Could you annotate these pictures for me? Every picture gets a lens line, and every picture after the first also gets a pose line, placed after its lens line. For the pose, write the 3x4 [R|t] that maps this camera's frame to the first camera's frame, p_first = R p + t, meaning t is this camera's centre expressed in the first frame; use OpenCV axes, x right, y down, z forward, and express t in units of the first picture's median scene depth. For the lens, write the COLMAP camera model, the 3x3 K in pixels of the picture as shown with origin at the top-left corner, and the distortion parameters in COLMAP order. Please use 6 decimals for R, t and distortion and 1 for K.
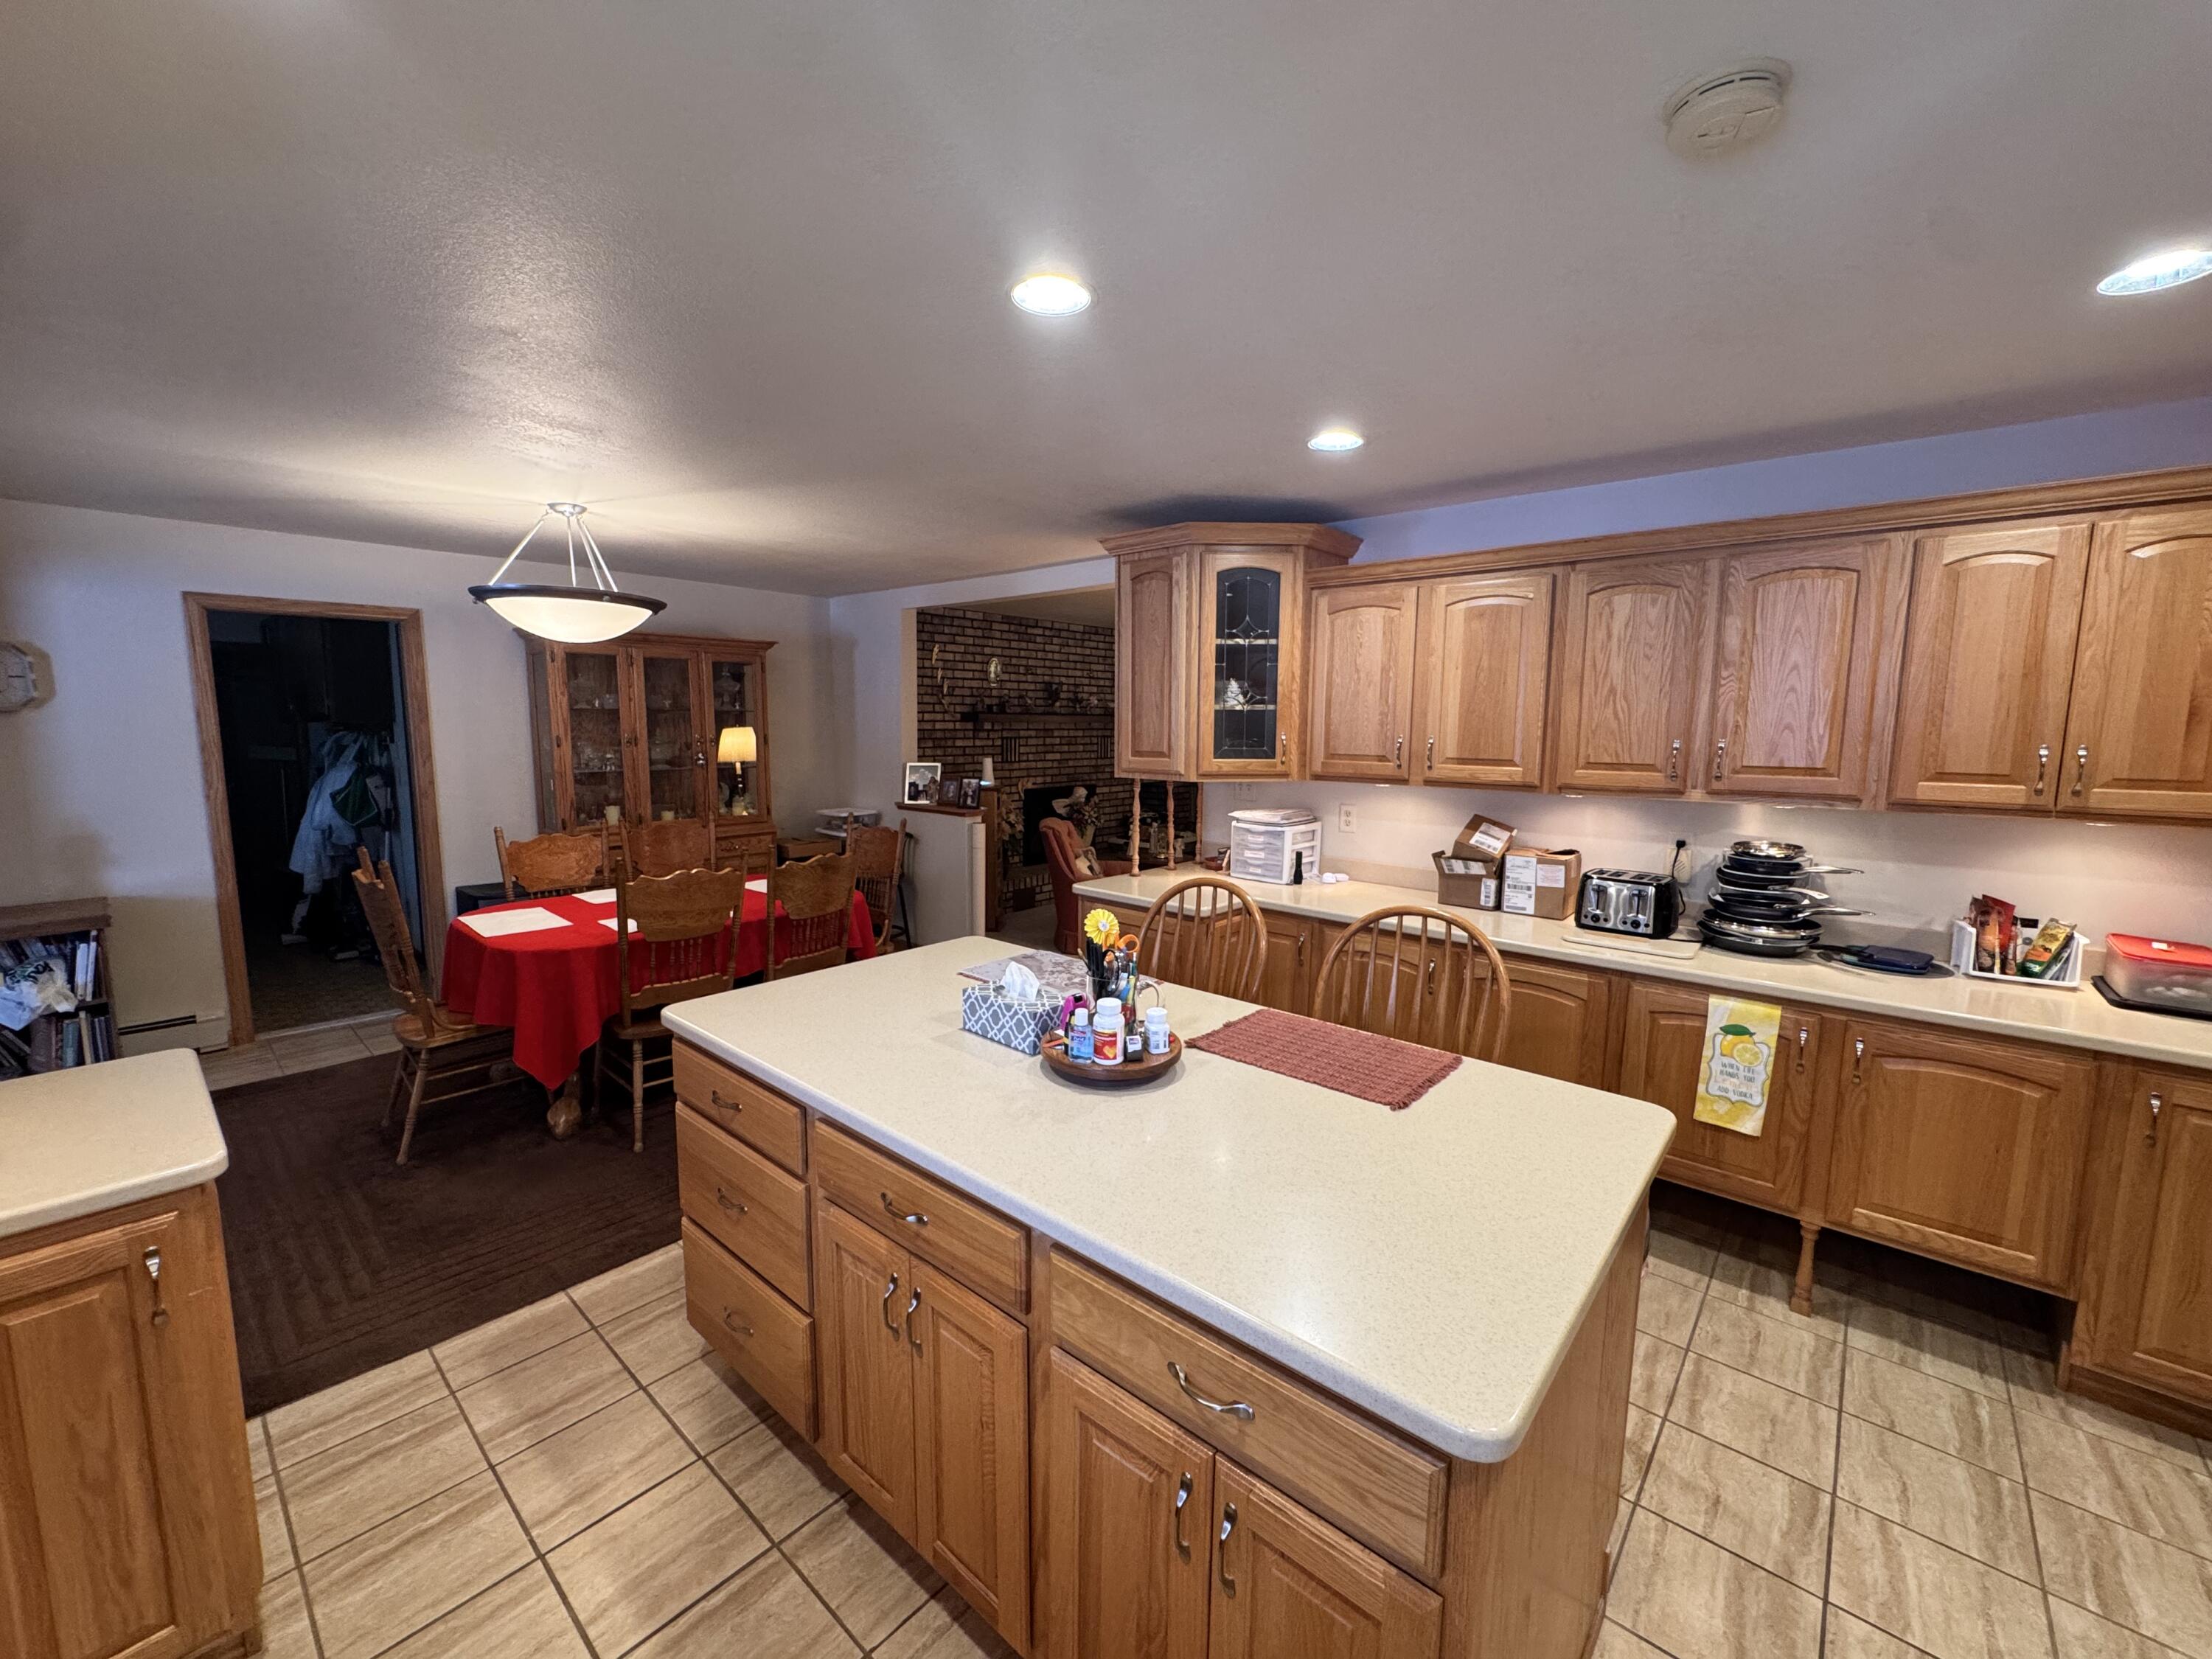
lens RADIAL K [[886.5, 0, 1103.9], [0, 886.5, 831.8], [0, 0, 1]] dist [-0.002393, -0.000108]
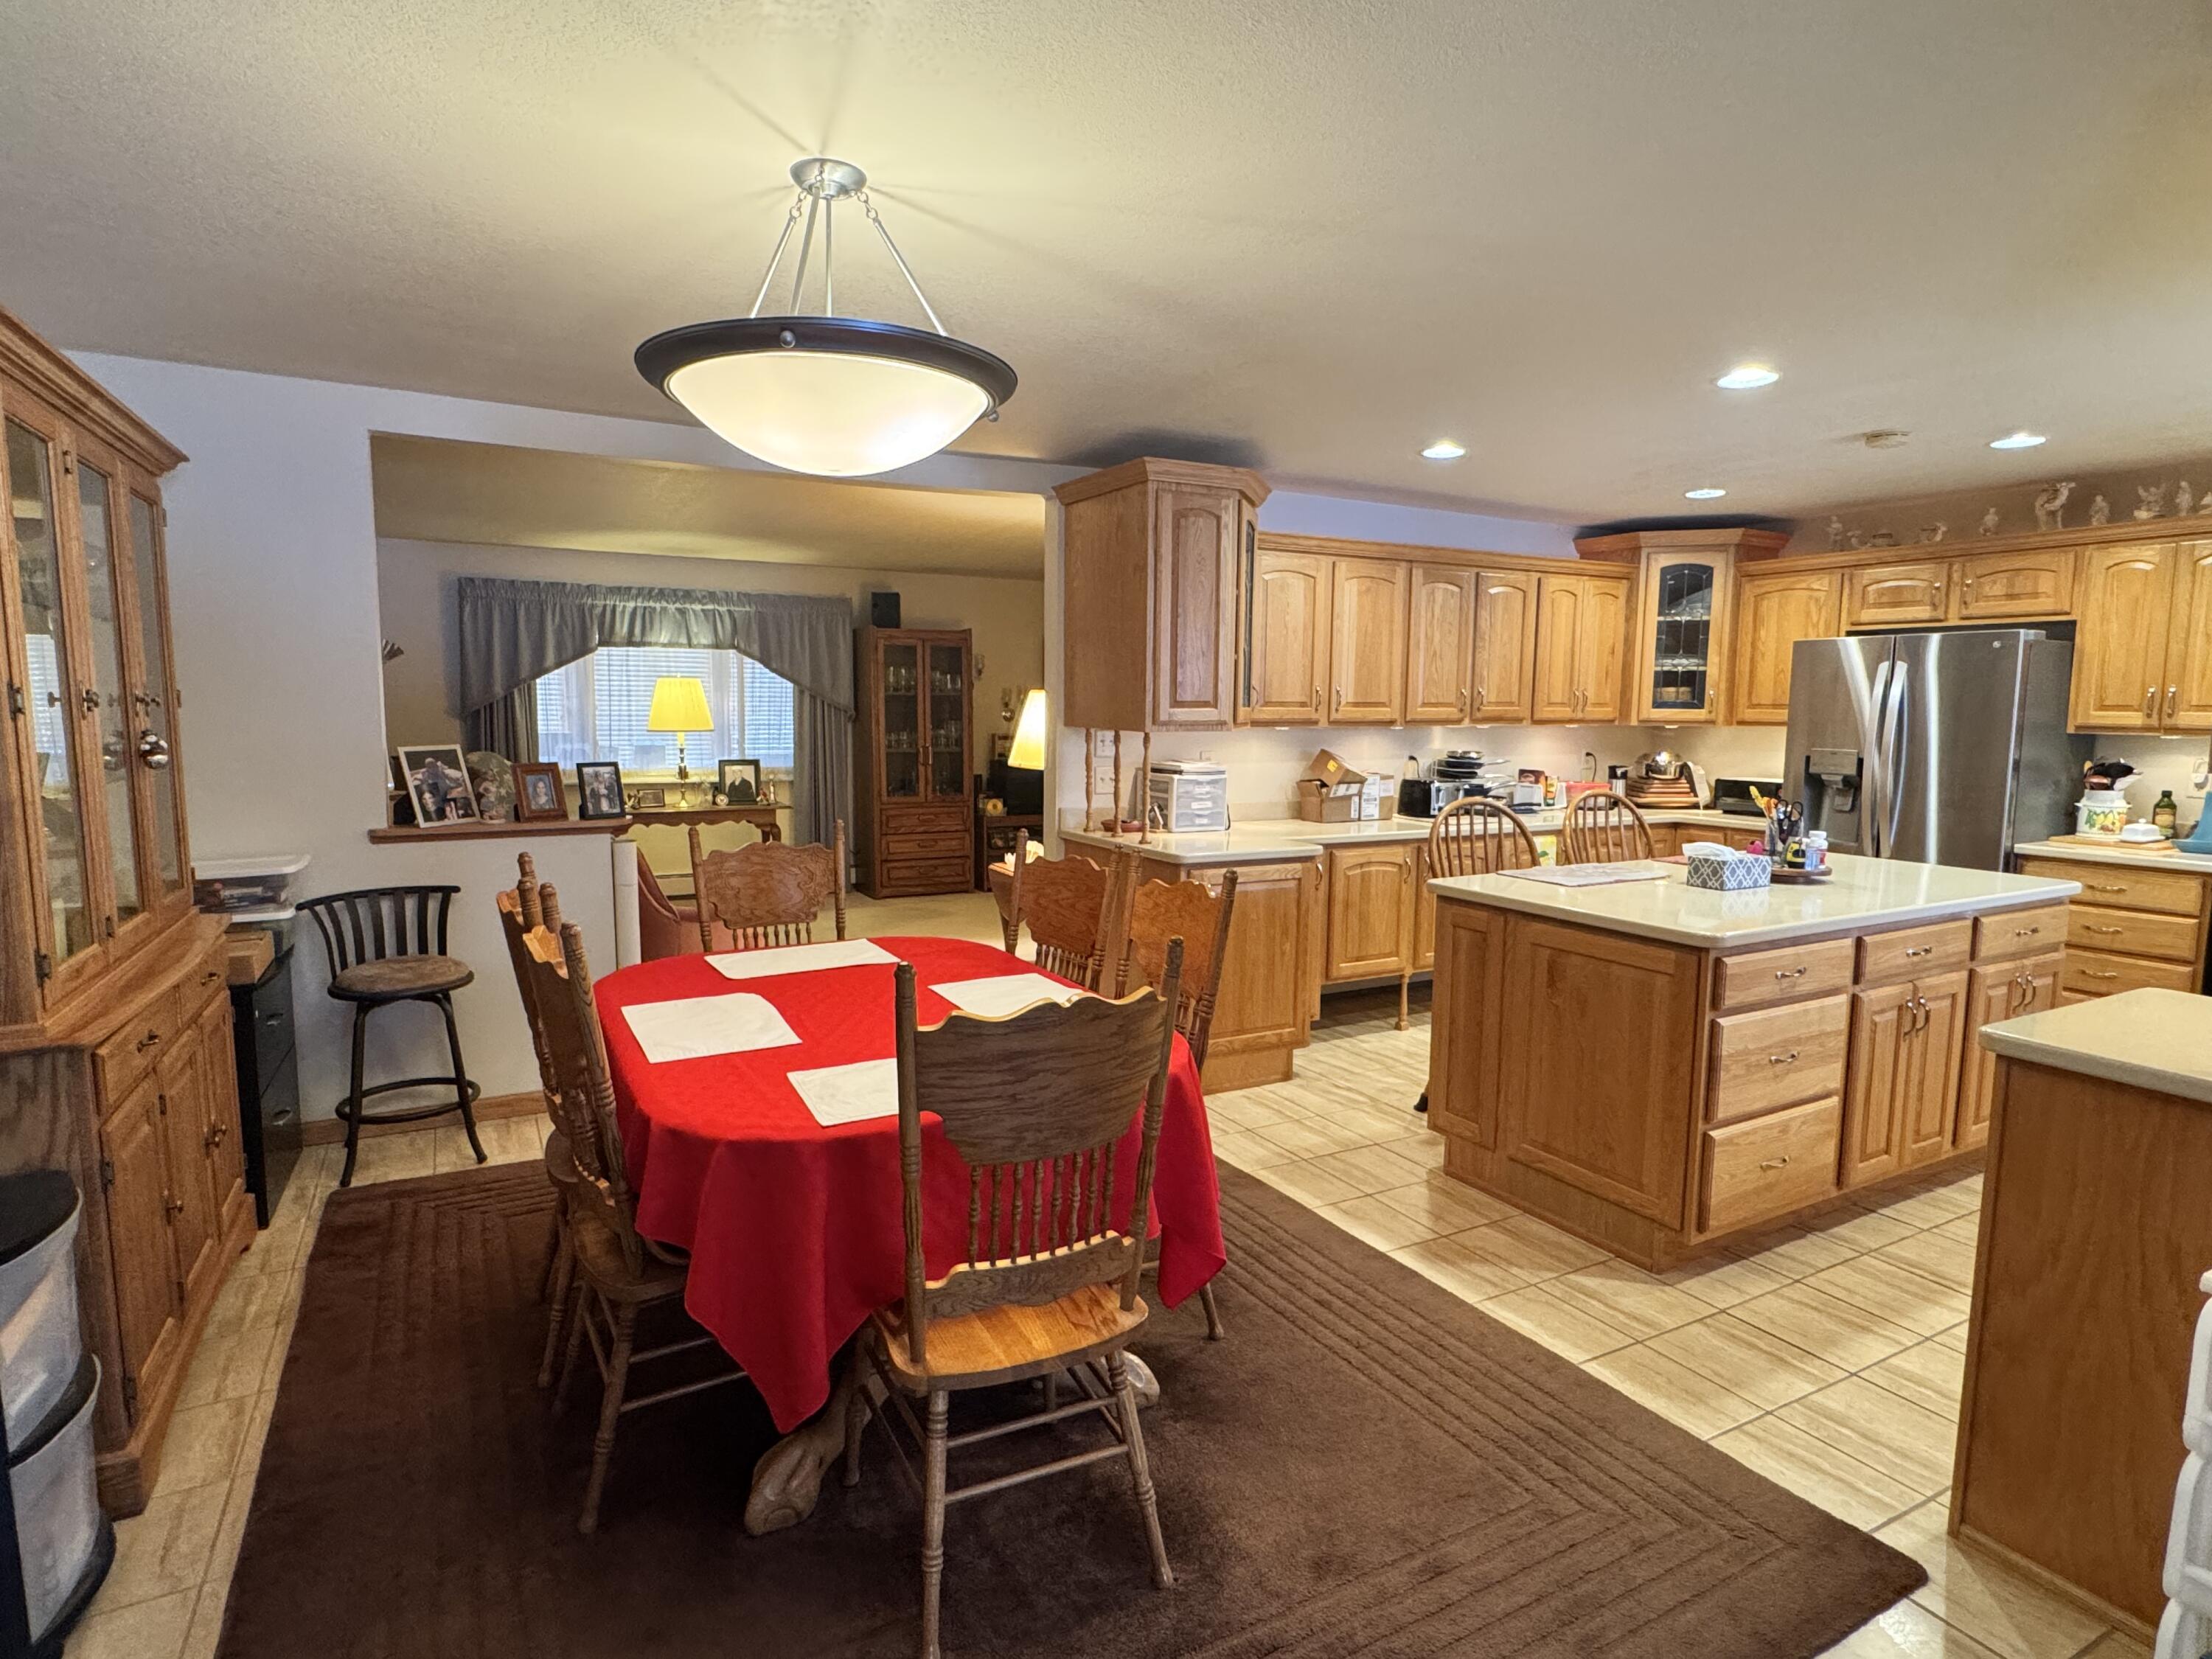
lens RADIAL K [[1176.0, 0, 1100.1], [0, 1176.0, 832.5], [0, 0, 1]] dist [-0.003549, 0.001574]
pose [[0.341921, -0.110412, 0.933220, -1.317265], [0.112940, 0.990704, 0.075833, -0.067823], [-0.932917, 0.079470, 0.351212, 0.770600]]
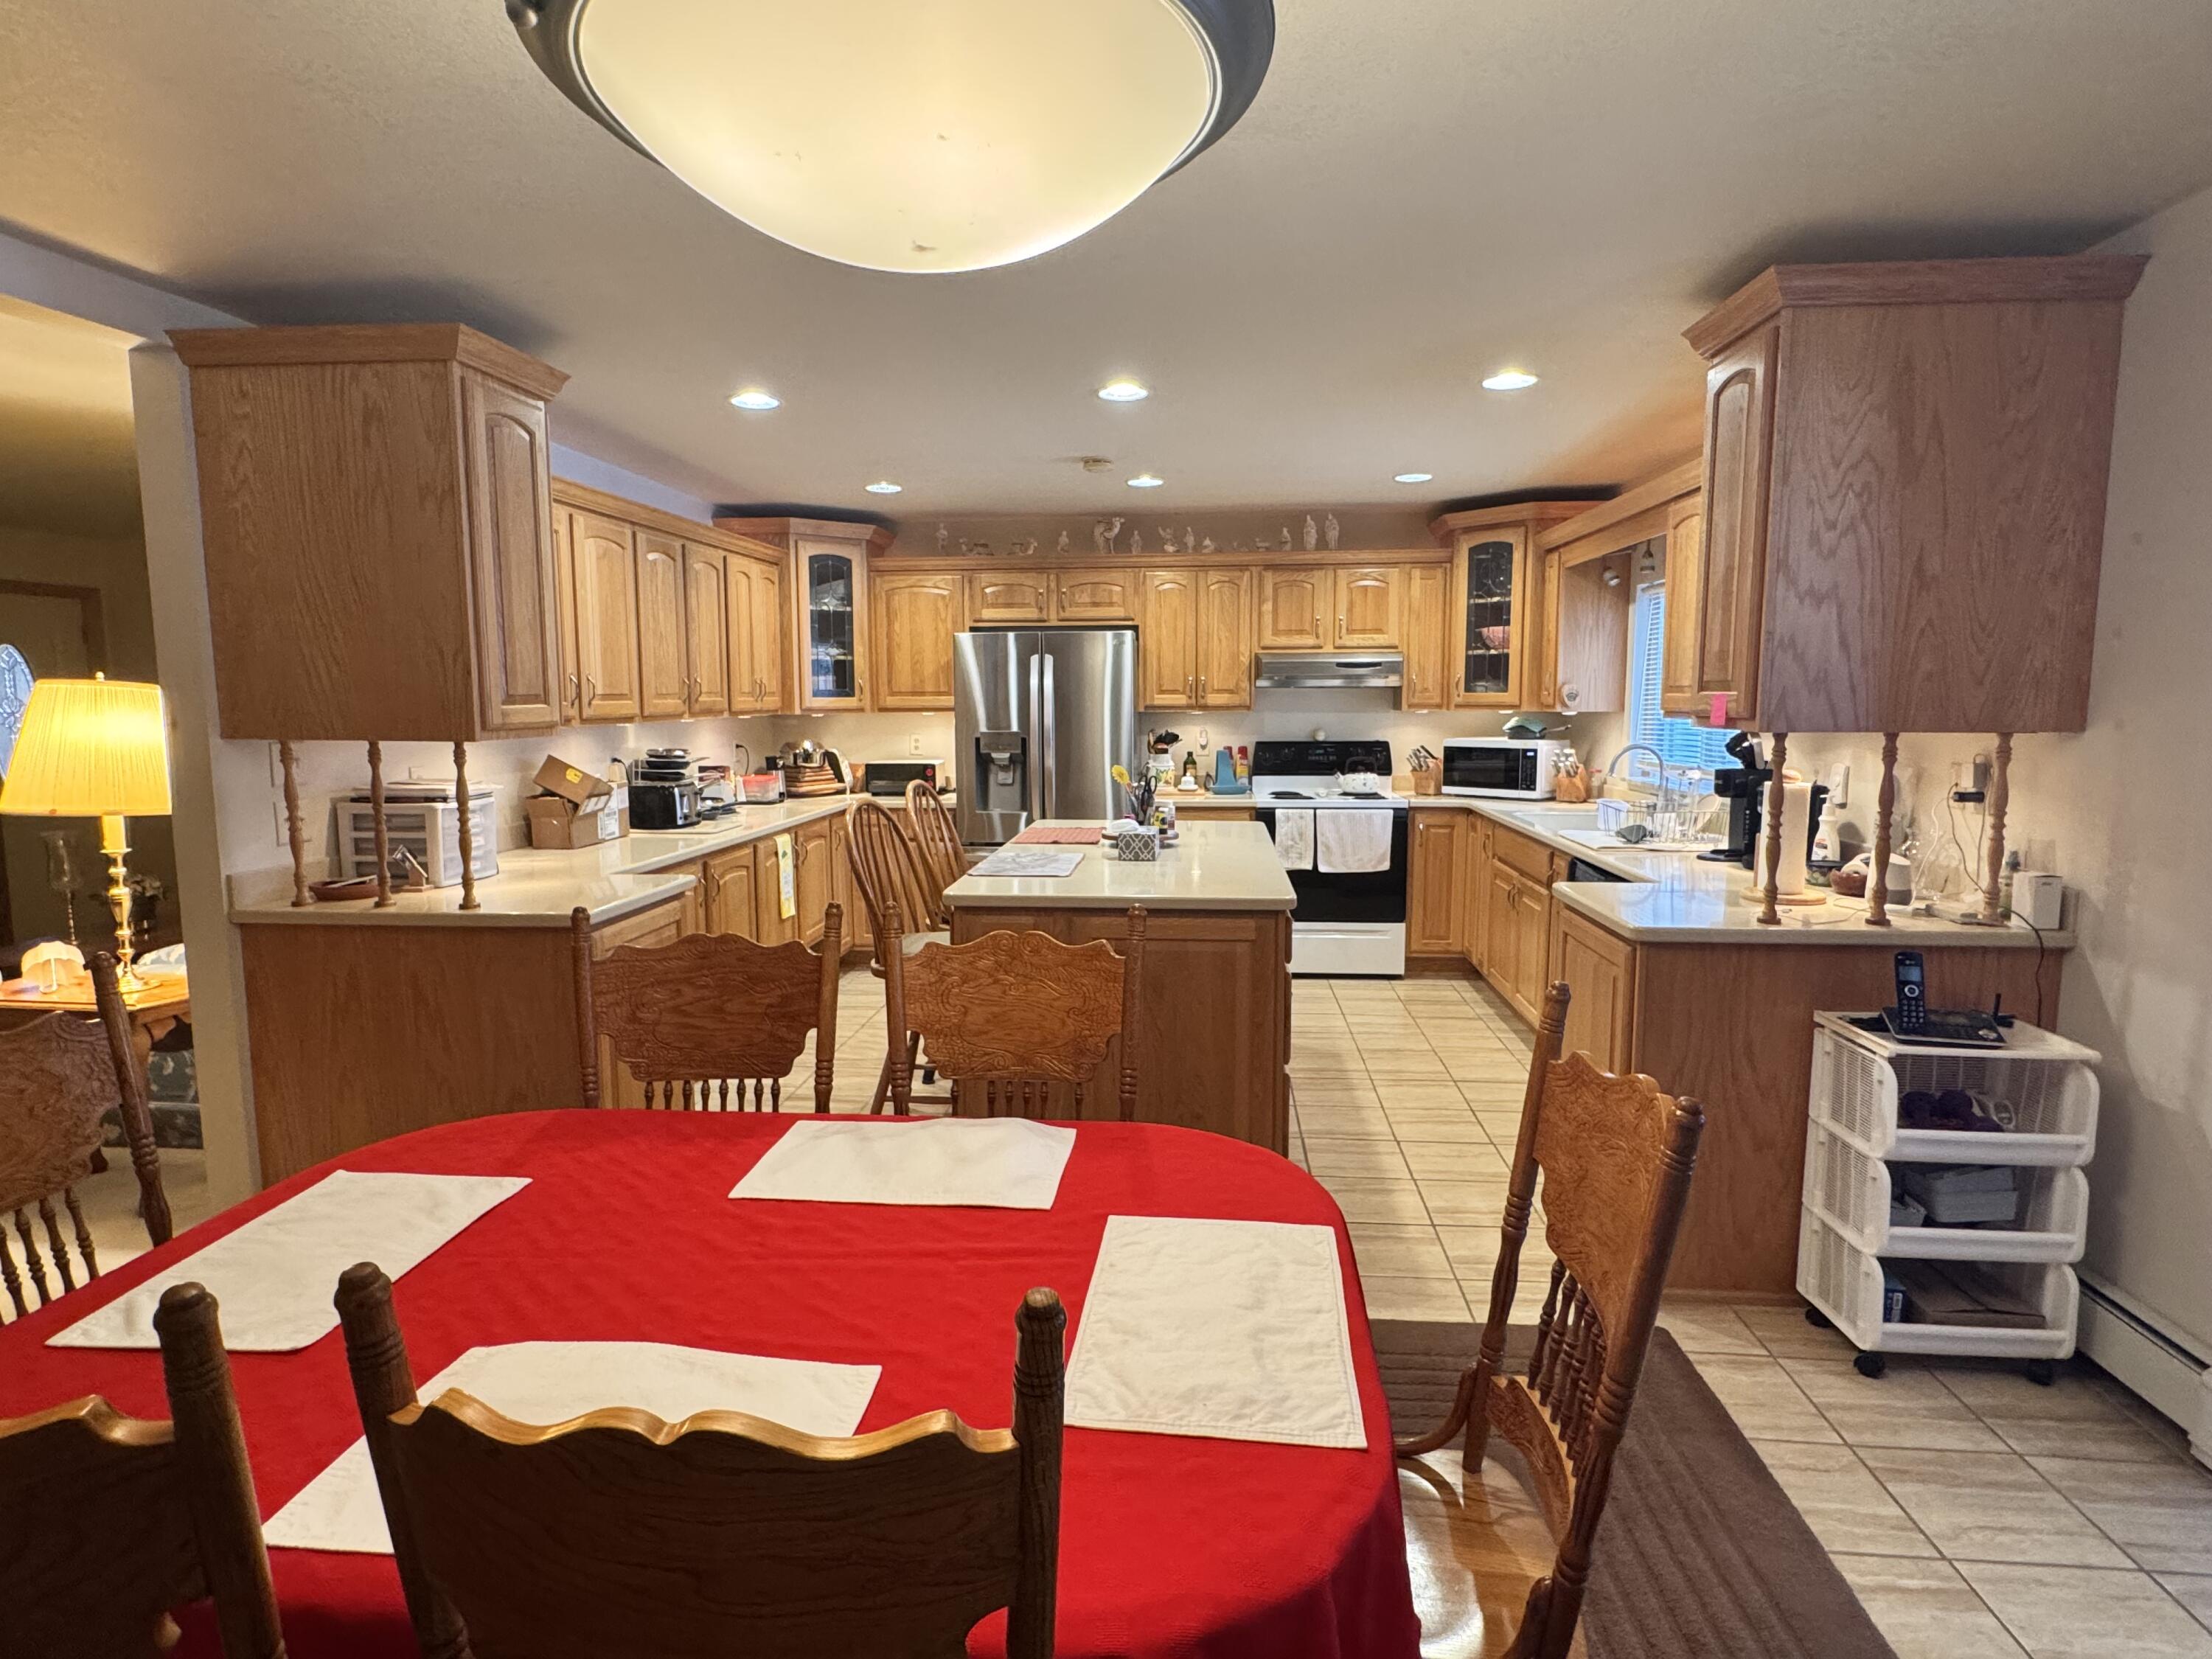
lens RADIAL K [[1176.0, 0, 1099.3], [0, 1176.0, 833.5], [0, 0, 1]] dist [-0.003549, 0.001574]
pose [[-0.589260, -0.102292, 0.801442, -1.028911], [0.099792, 0.975143, 0.197835, -0.137816], [-0.801757, 0.196554, -0.564404, 1.343780]]
